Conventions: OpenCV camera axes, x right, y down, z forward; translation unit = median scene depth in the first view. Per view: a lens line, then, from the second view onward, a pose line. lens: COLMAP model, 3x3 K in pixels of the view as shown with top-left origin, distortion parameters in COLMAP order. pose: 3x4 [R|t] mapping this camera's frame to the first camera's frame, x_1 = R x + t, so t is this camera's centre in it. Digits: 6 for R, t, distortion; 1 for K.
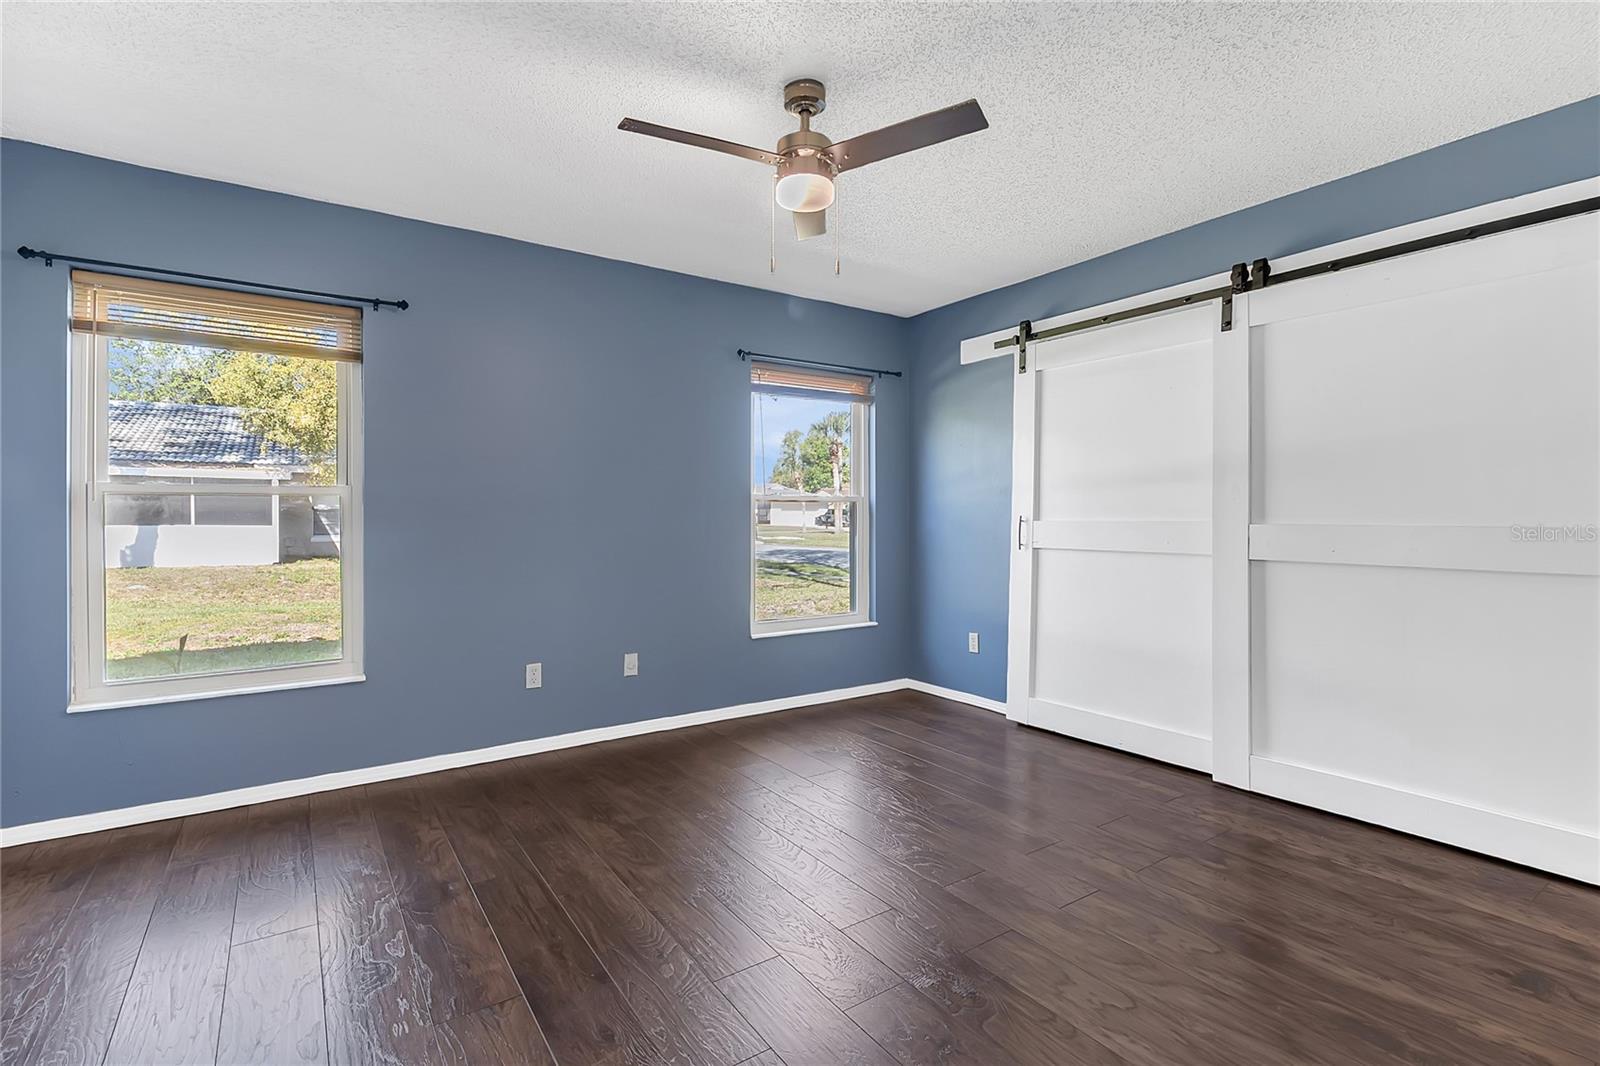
lens RADIAL K [[758.9, 0, 802.7], [0, 758.9, 519.9], [0, 0, 1]] dist [0.003589, -0.001019]
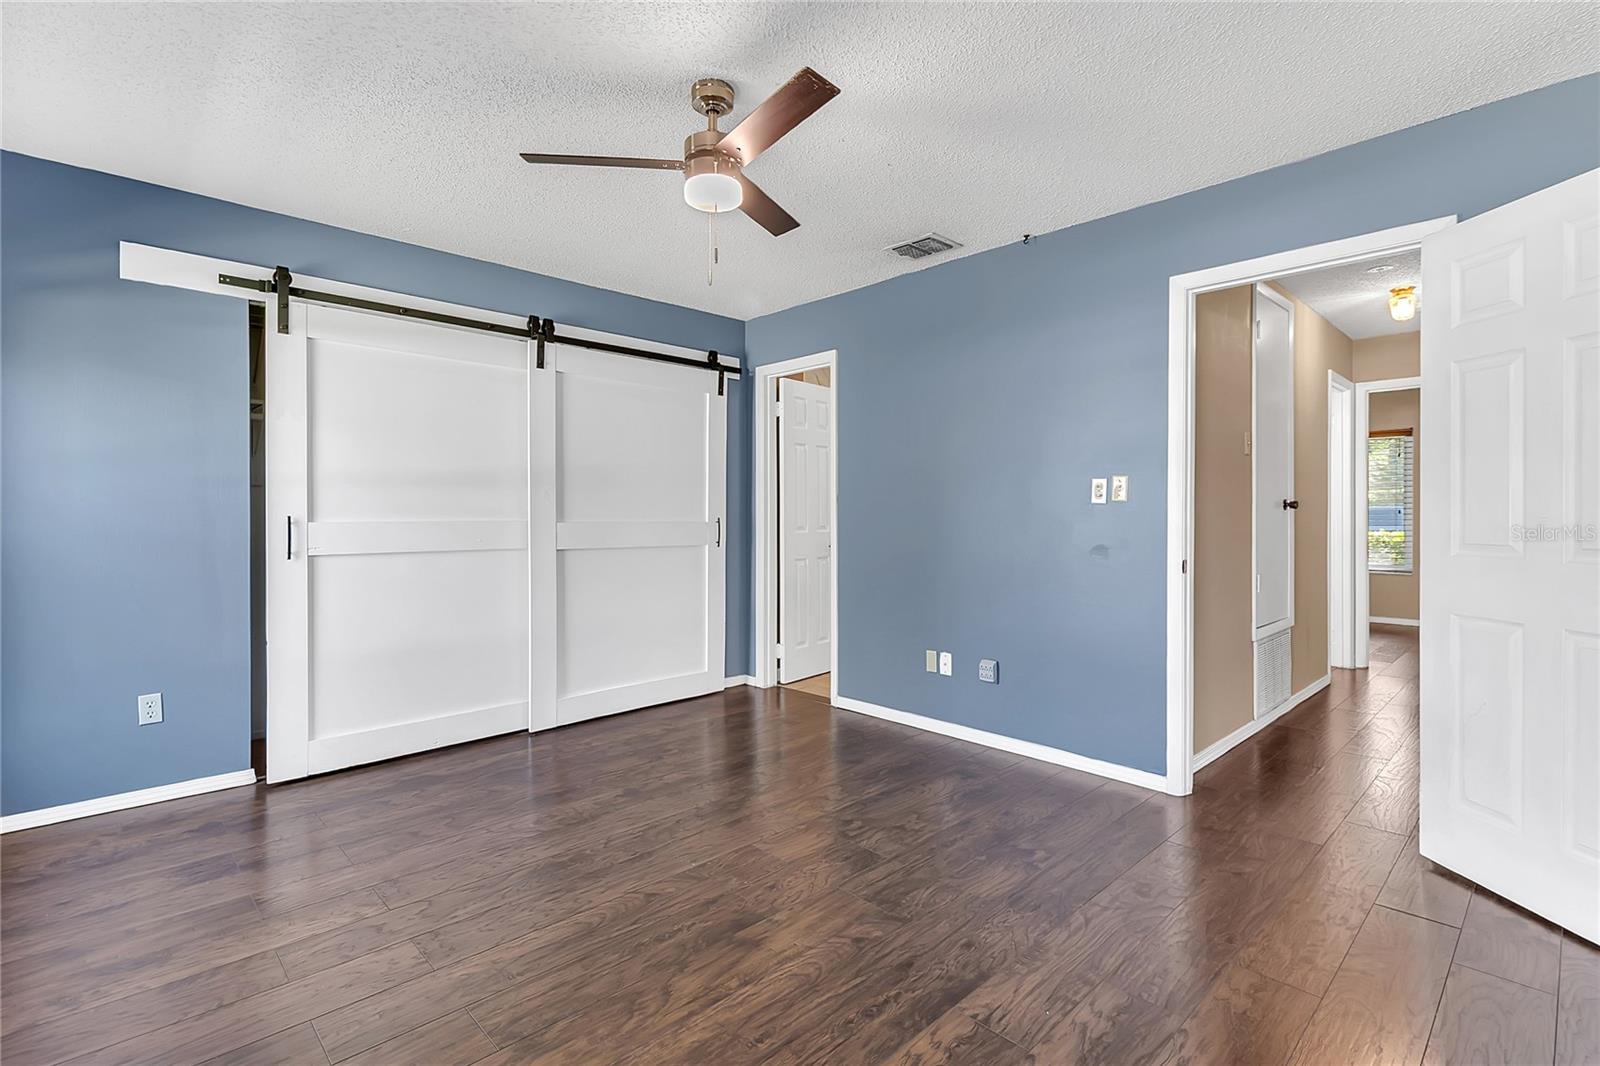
lens RADIAL K [[763.7, 0, 800.0], [0, 763.7, 533.0], [0, 0, 1]] dist [0.001134, -0.000323]
pose [[-0.181864, -0.018272, 0.983154, -0.726572], [0.007847, 0.999769, 0.020033, 0.000273], [-0.983292, 0.011358, -0.181679, 0.776096]]
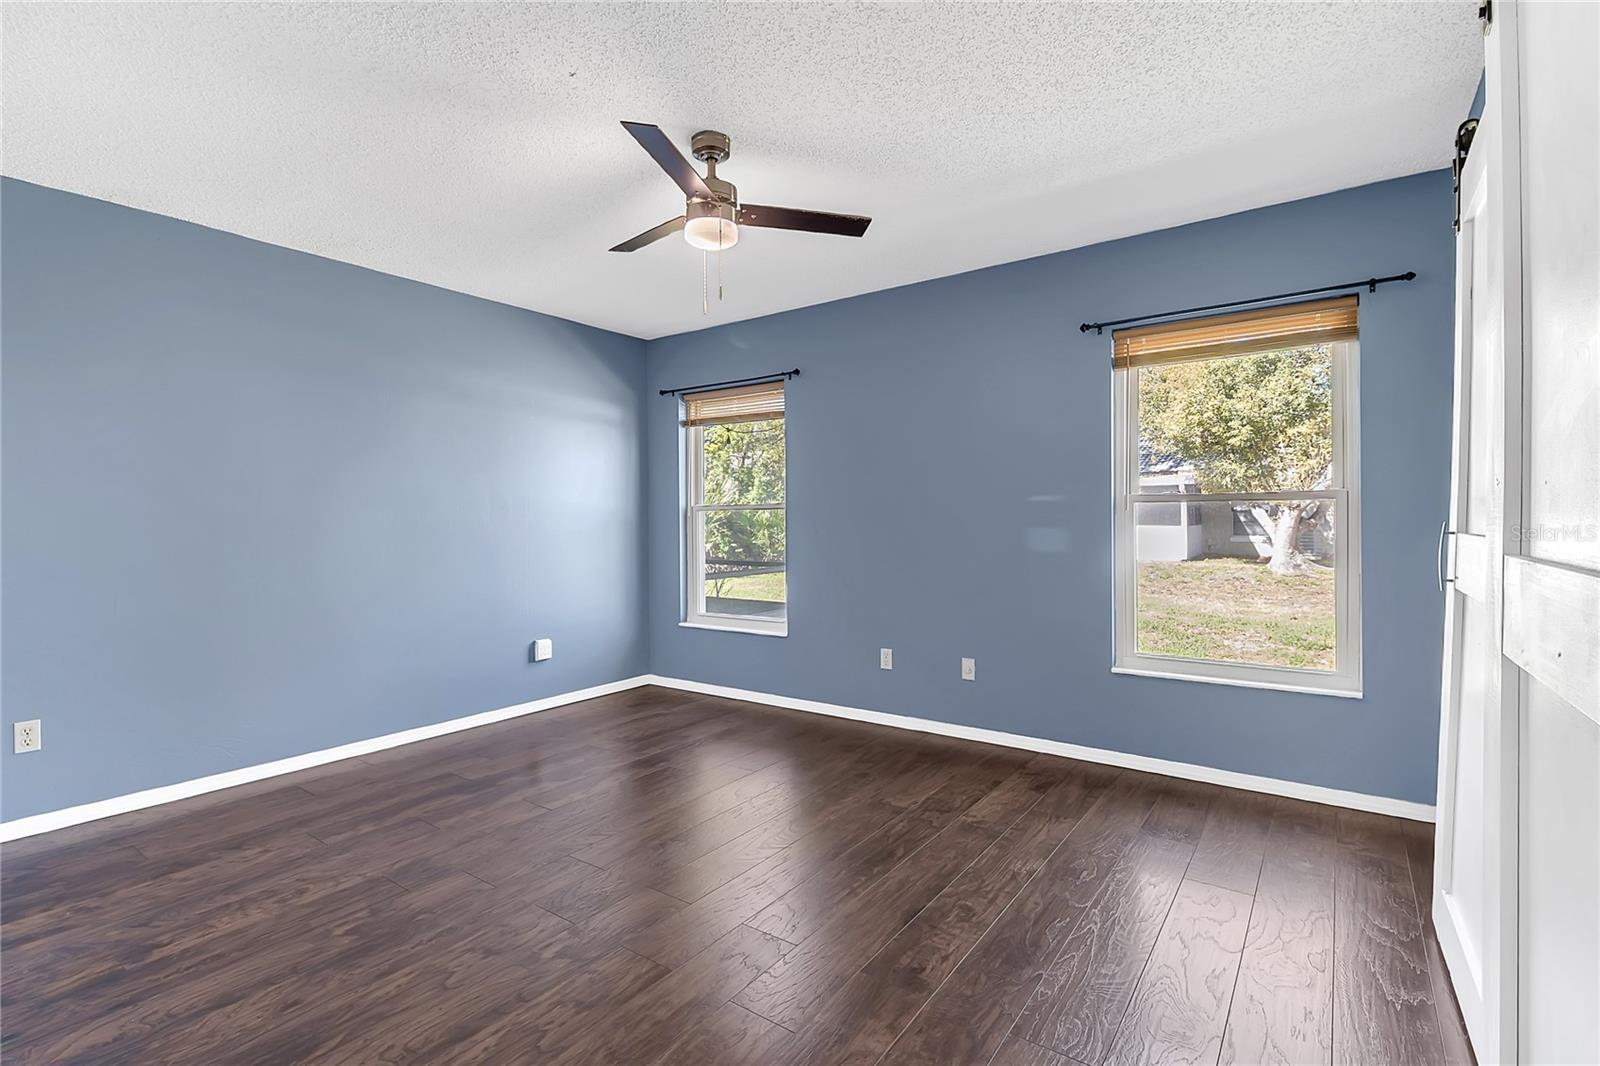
lens RADIAL K [[746.7, 0, 801.8], [0, 746.7, 519.6], [0, 0, 1]] dist [0.006826, -0.005391]
pose [[0.346342, -0.002020, -0.938106, 0.769860], [-0.006023, 0.999972, -0.004376, -0.004720], [0.938089, 0.007165, 0.346320, 0.533958]]
